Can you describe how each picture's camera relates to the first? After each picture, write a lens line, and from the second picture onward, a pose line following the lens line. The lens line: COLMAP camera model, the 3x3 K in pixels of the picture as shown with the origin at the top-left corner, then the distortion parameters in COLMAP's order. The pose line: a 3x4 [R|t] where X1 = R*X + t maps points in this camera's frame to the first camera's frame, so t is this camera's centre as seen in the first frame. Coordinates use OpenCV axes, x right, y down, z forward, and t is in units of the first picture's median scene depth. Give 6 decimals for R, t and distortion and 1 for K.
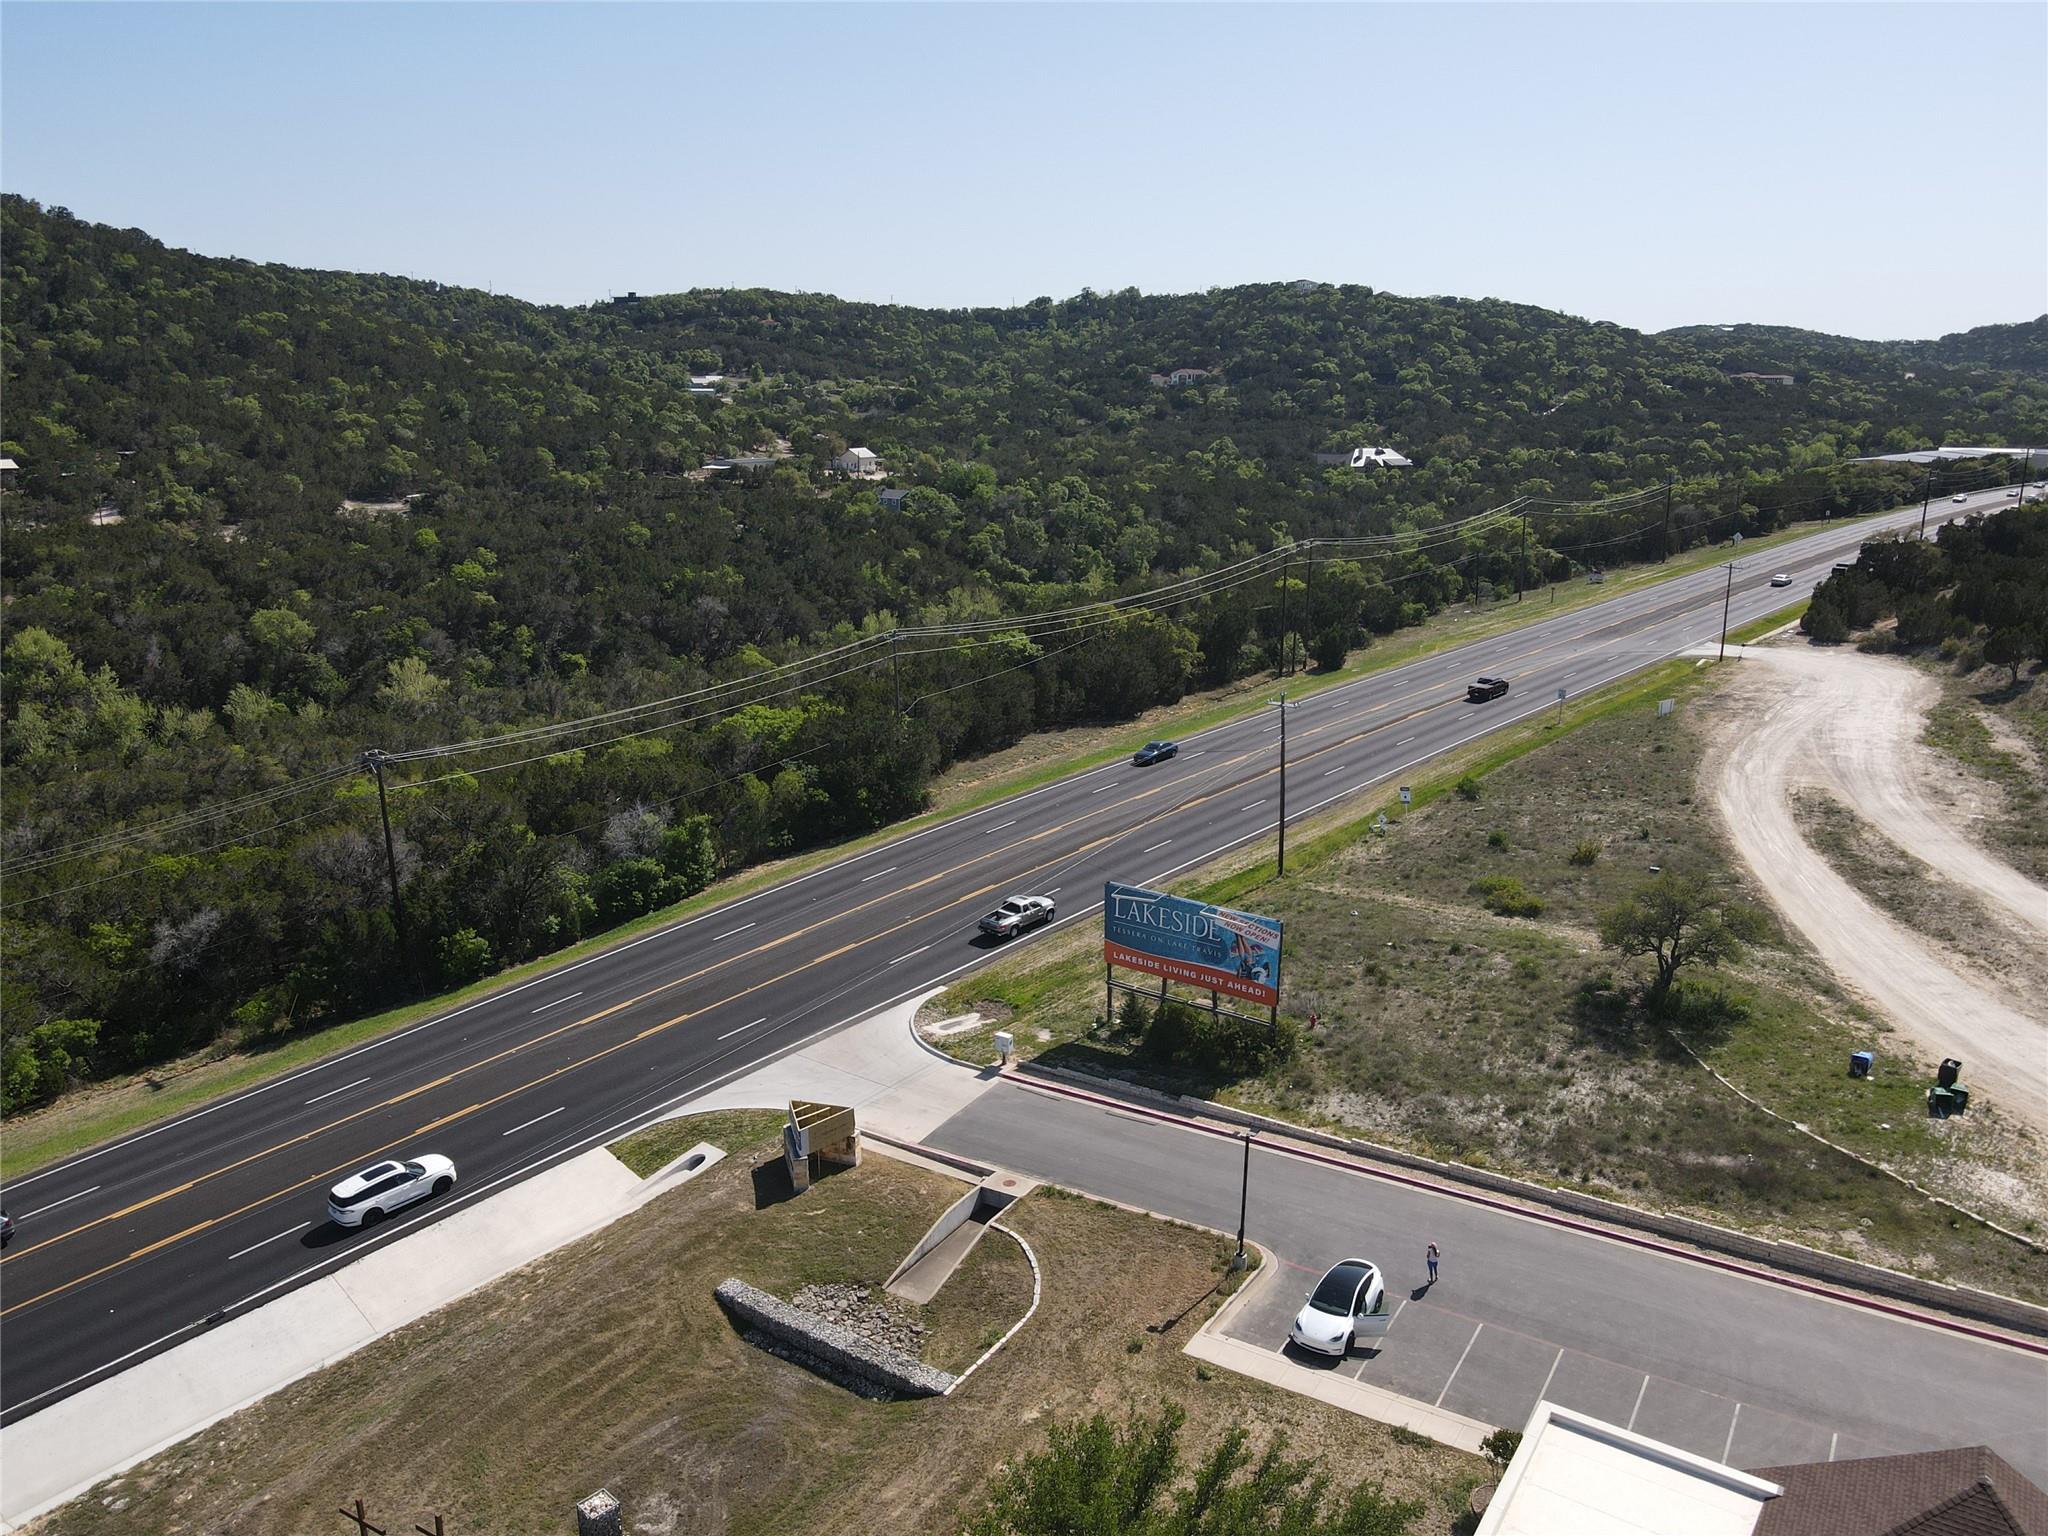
lens RADIAL K [[1495.5, 0, 1029.9], [0, 1495.5, 757.0], [0, 0, 1]] dist [0.009329, 0.011216]
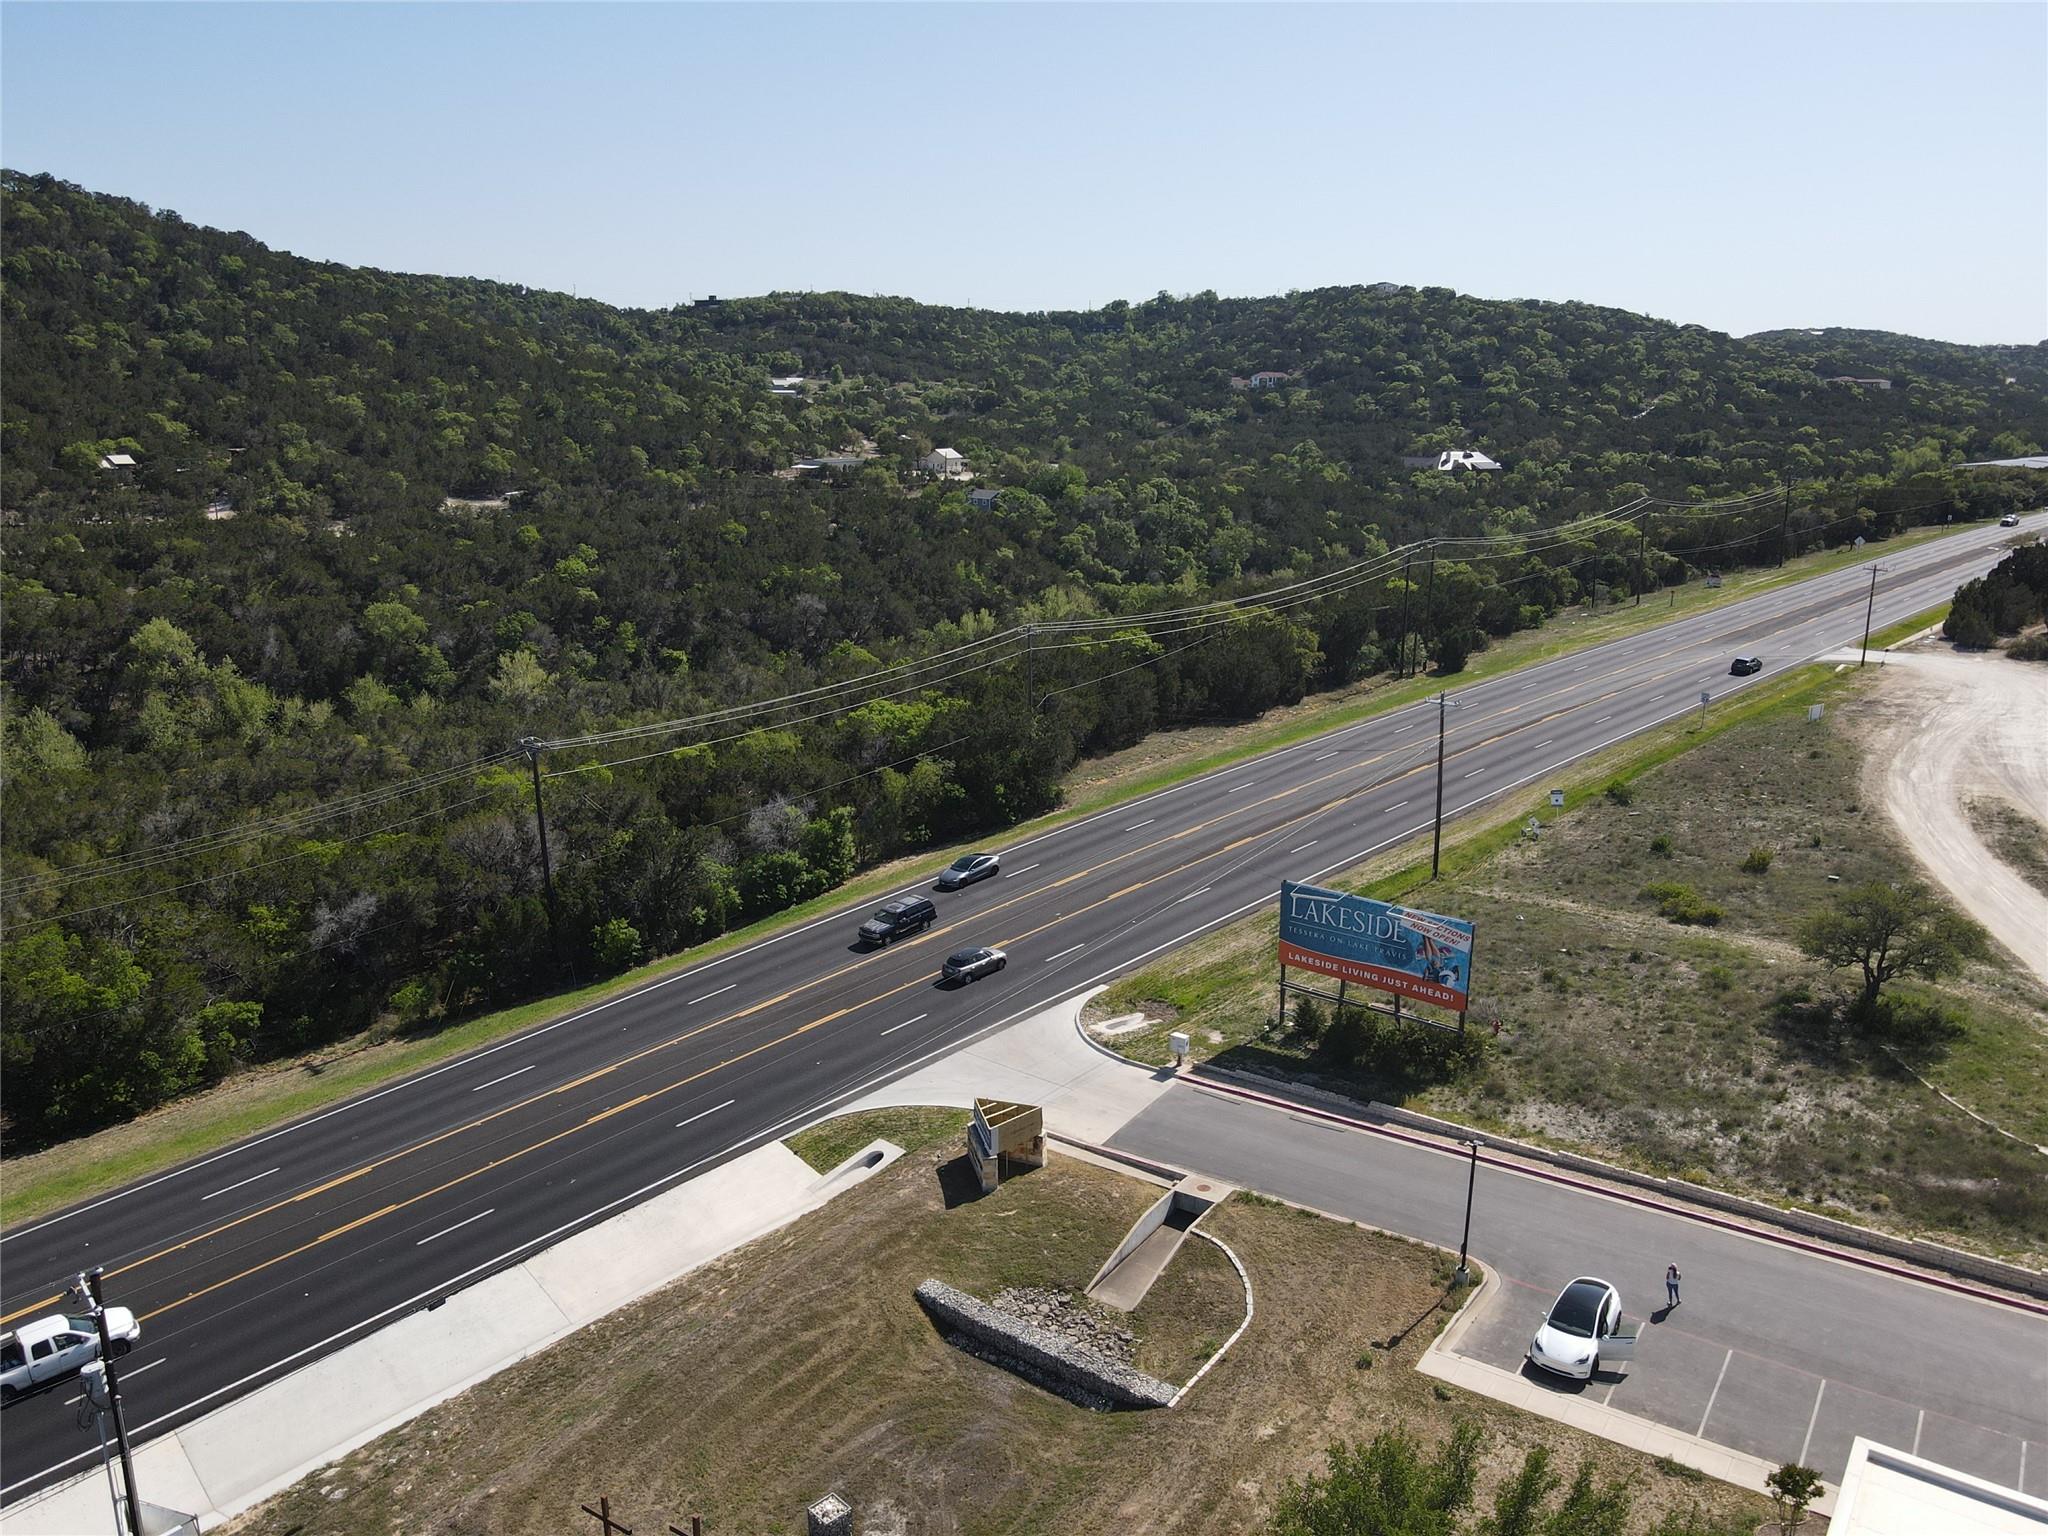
lens RADIAL K [[1495.5, 0, 1031.0], [0, 1495.5, 758.6], [0, 0, 1]] dist [0.009329, 0.011216]
pose [[0.999066, 0.012512, -0.041355, -0.056753], [-0.012591, 0.999919, -0.001652, 0.006372], [0.041331, 0.002171, 0.999143, 0.017697]]
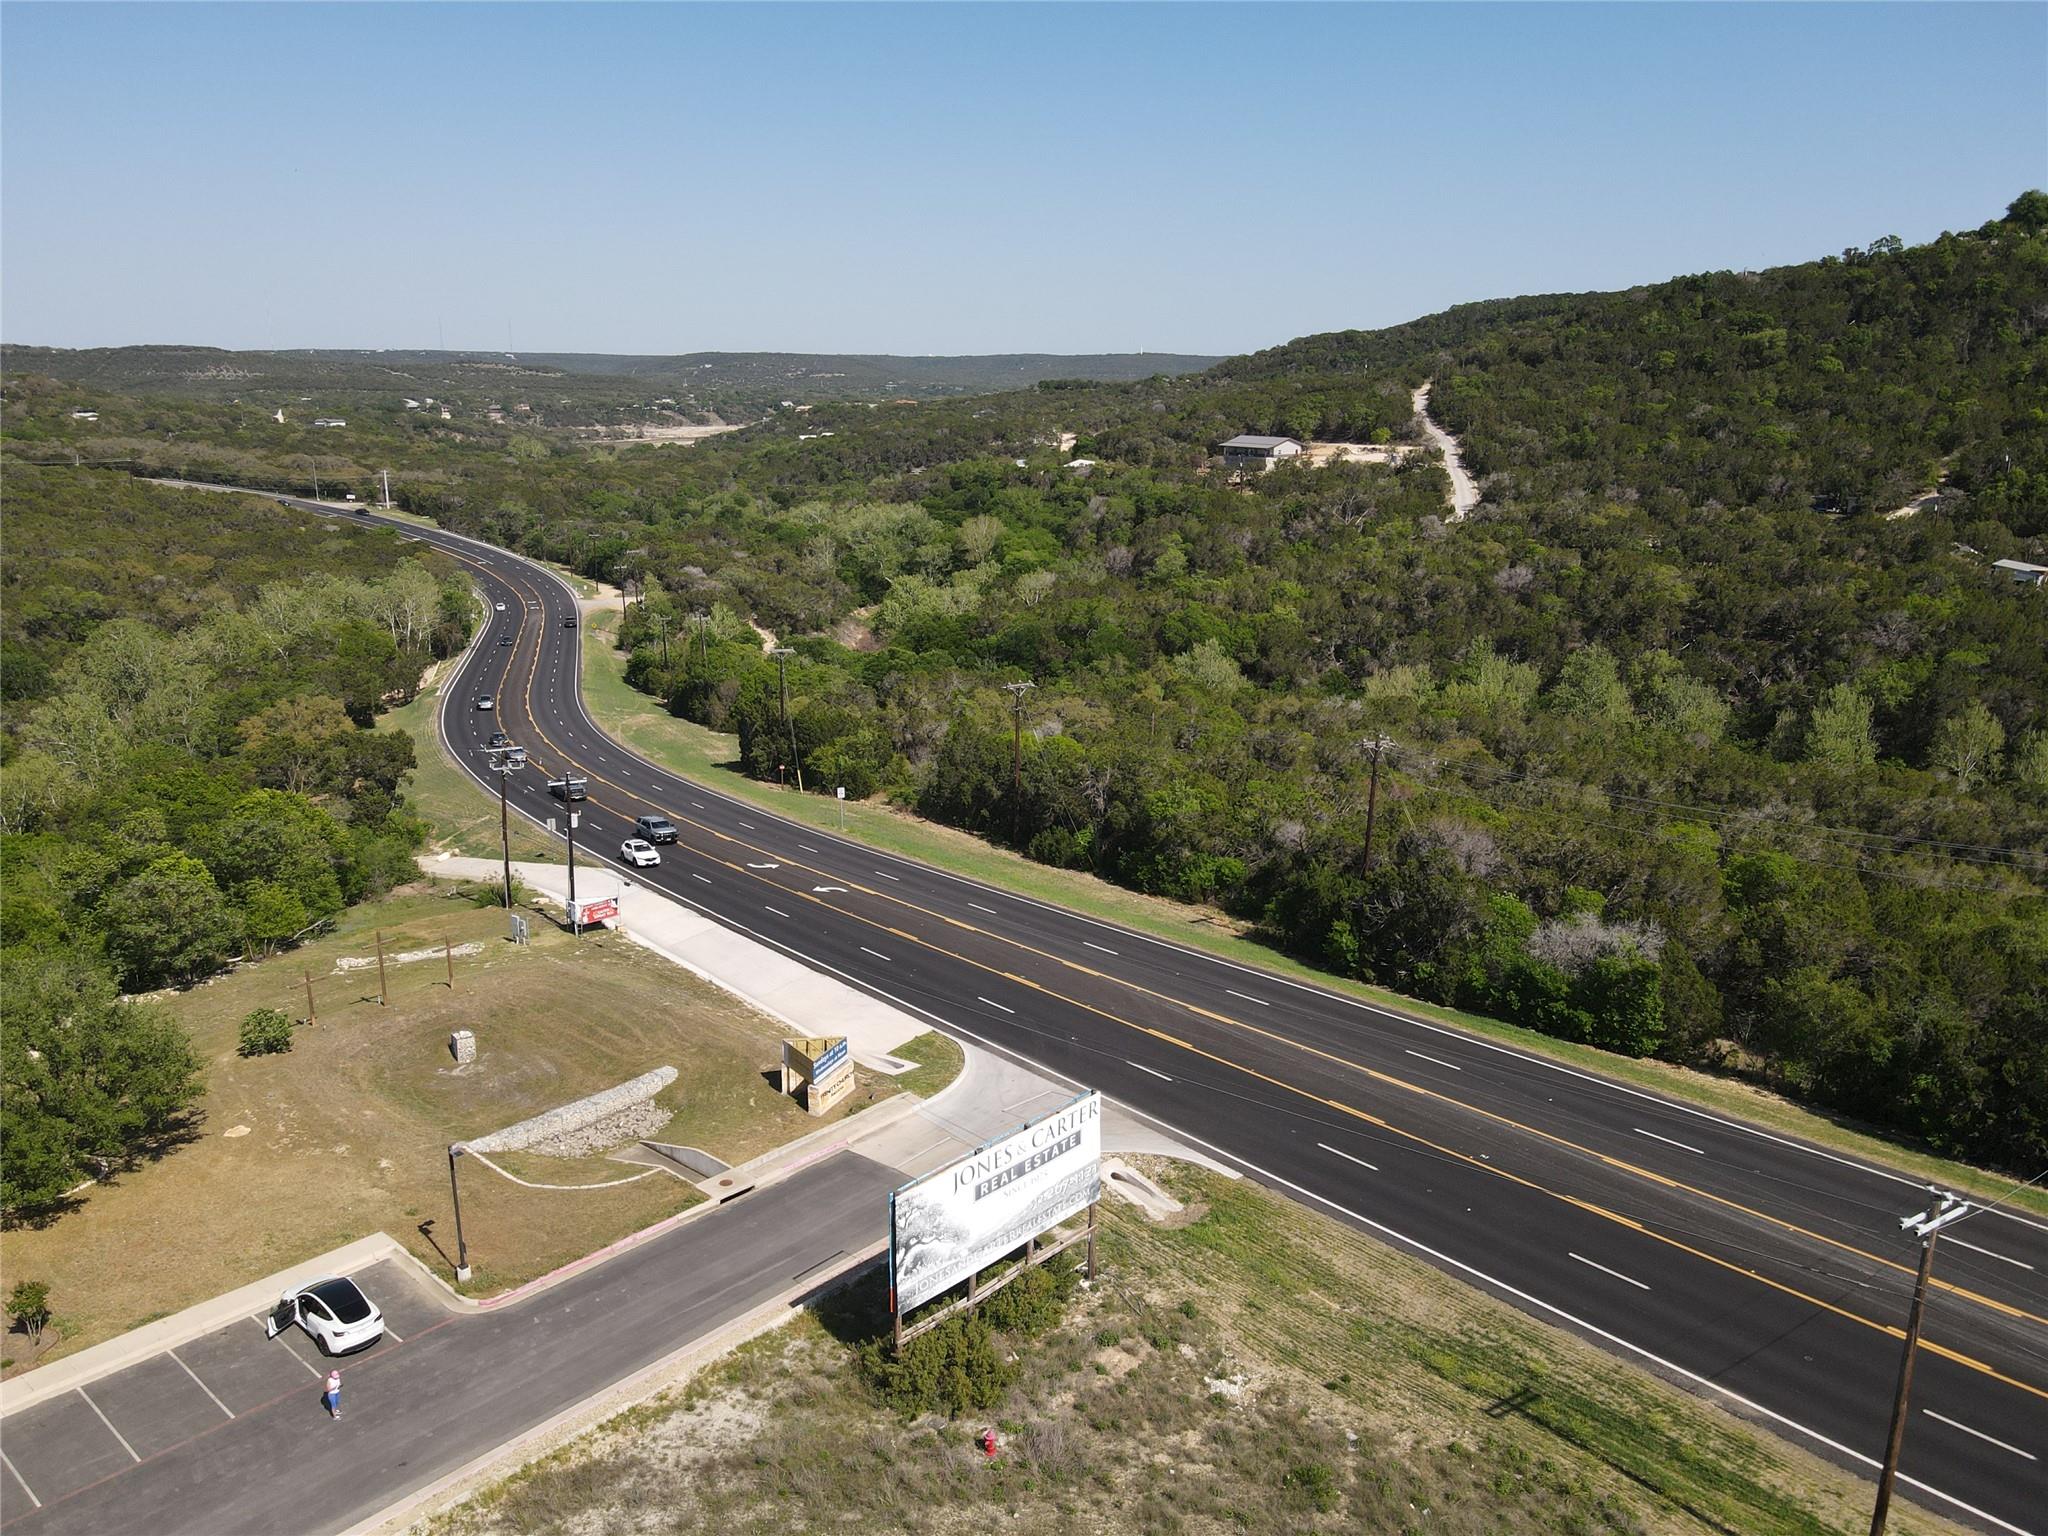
lens RADIAL K [[1495.5, 0, 1037.6], [0, 1495.5, 778.0], [0, 0, 1]] dist [0.009329, 0.011216]
pose [[-0.147613, 0.252139, -0.956366, 0.536284], [-0.244322, 0.927695, 0.282291, -0.189222], [0.958393, 0.275331, -0.075337, 0.766661]]
